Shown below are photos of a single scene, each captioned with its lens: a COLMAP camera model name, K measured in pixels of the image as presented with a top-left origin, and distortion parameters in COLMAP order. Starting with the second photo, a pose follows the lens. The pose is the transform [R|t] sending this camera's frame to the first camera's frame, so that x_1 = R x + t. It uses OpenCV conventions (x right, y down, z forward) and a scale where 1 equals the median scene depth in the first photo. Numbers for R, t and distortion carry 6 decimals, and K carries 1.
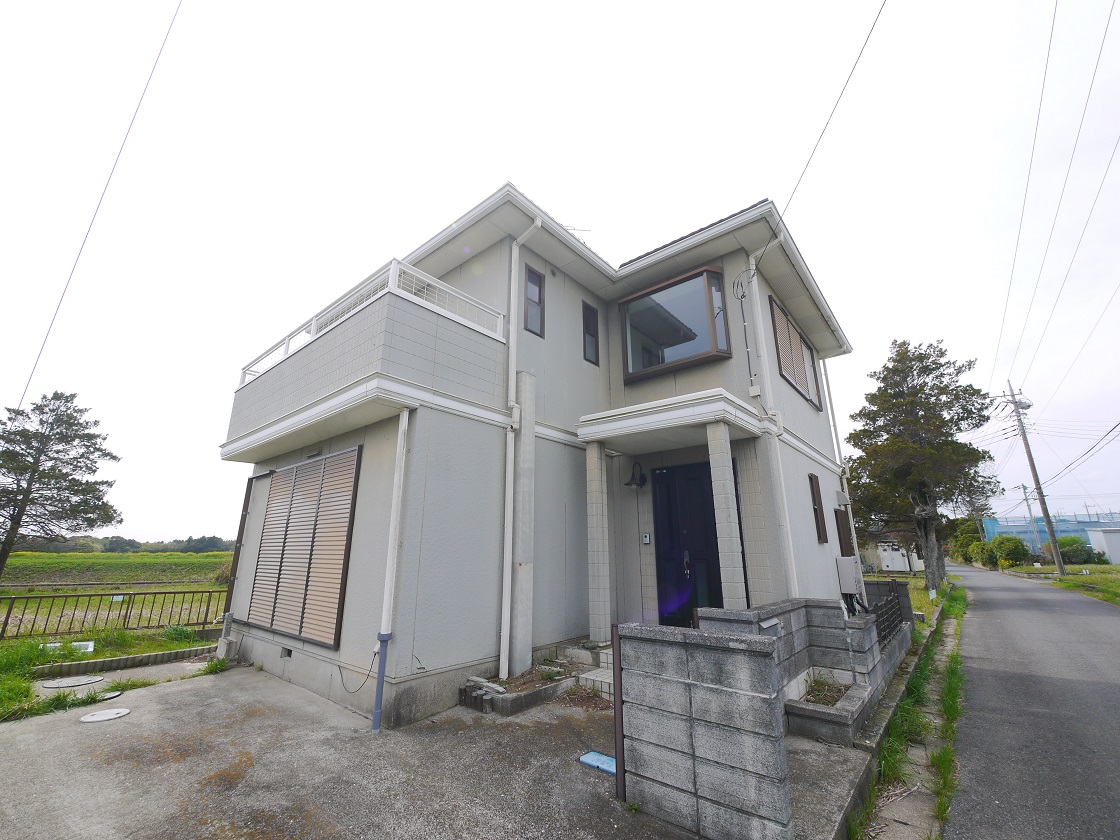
lens RADIAL K [[462.4, 0, 559.8], [0, 462.4, 419.9], [0, 0, 1]] dist [-0.006634, 0.000309]
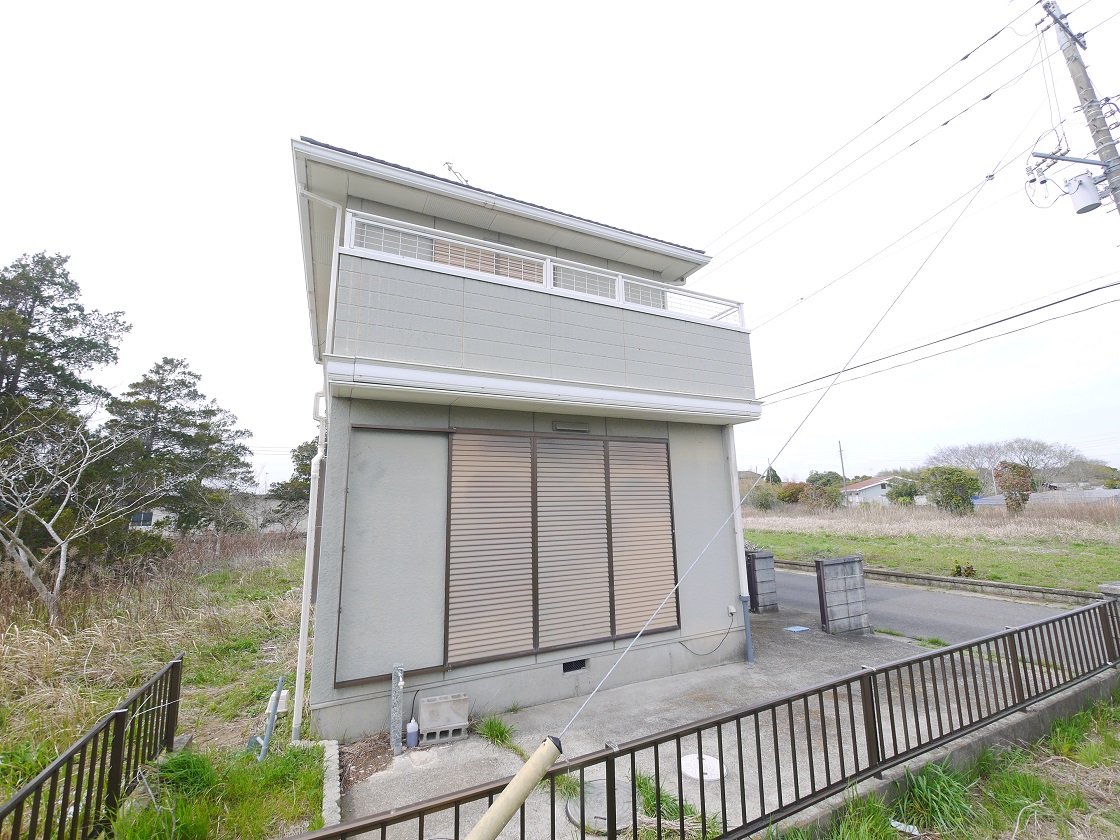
lens RADIAL K [[462.4, 0, 557.5], [0, 462.4, 420.5], [0, 0, 1]] dist [-0.006634, 0.000309]
pose [[0.409862, 0.159530, 0.898088, -1.213744], [-0.228220, 0.971206, -0.068365, 0.116018], [-0.883136, -0.176941, 0.434469, 0.629619]]
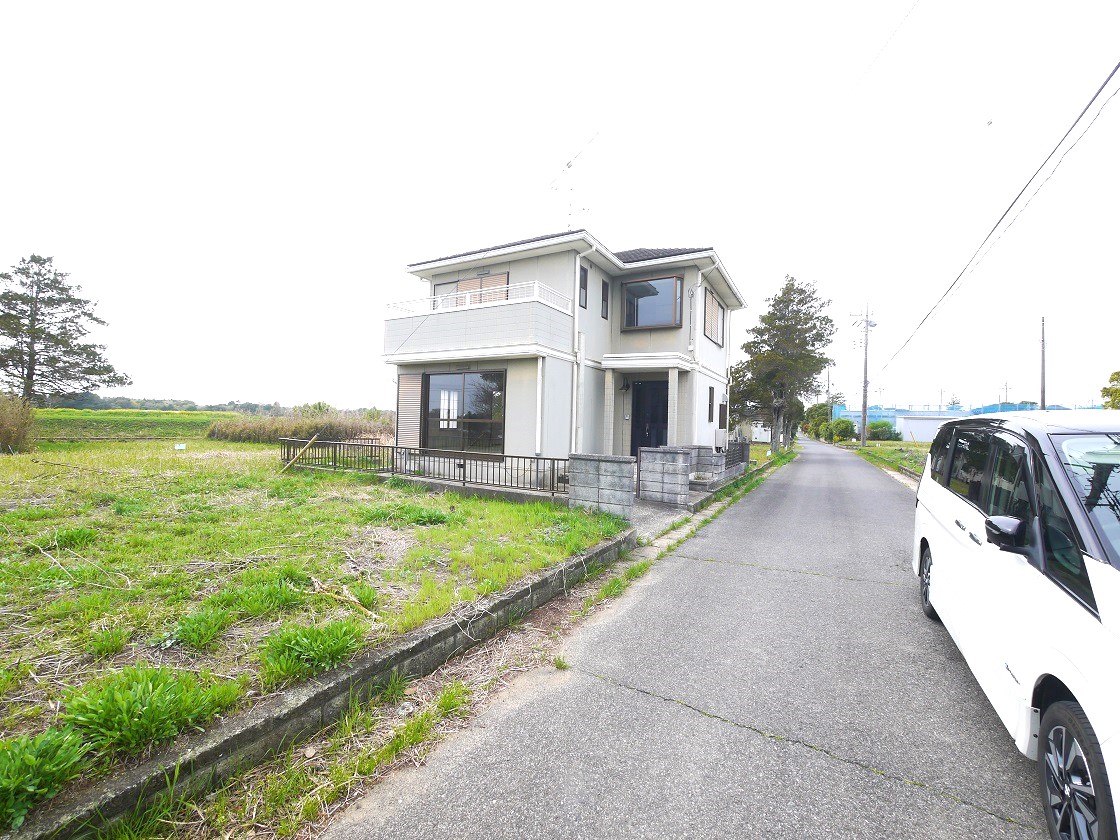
lens RADIAL K [[462.4, 0, 558.3], [0, 462.4, 419.1], [0, 0, 1]] dist [-0.006634, 0.000309]
pose [[0.983583, 0.029781, 0.177983, -0.455002], [-0.077061, 0.961154, 0.265036, -0.234097], [-0.163176, -0.274400, 0.947670, -0.823913]]
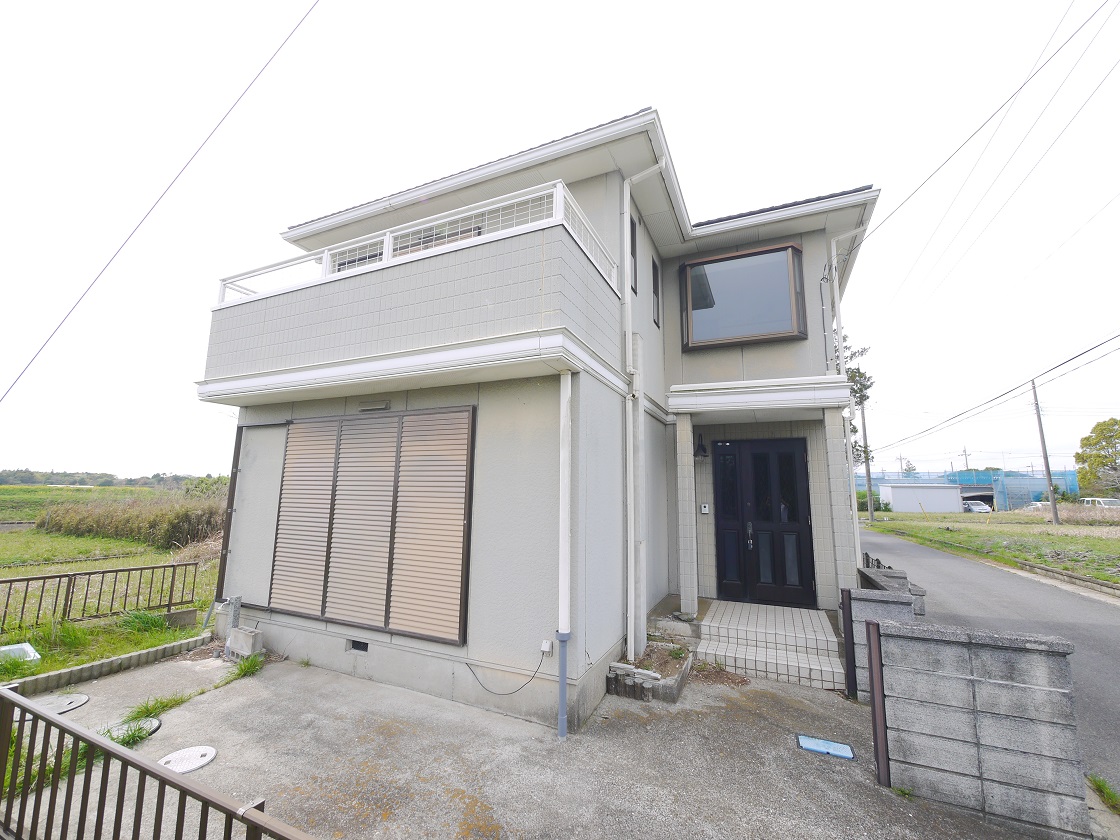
lens RADIAL K [[462.4, 0, 558.8], [0, 462.4, 418.4], [0, 0, 1]] dist [-0.006634, 0.000309]
pose [[0.962549, 0.058681, 0.264681, -0.411402], [-0.090229, 0.989977, 0.108647, -0.021682], [-0.255652, -0.128460, 0.958196, 0.134998]]
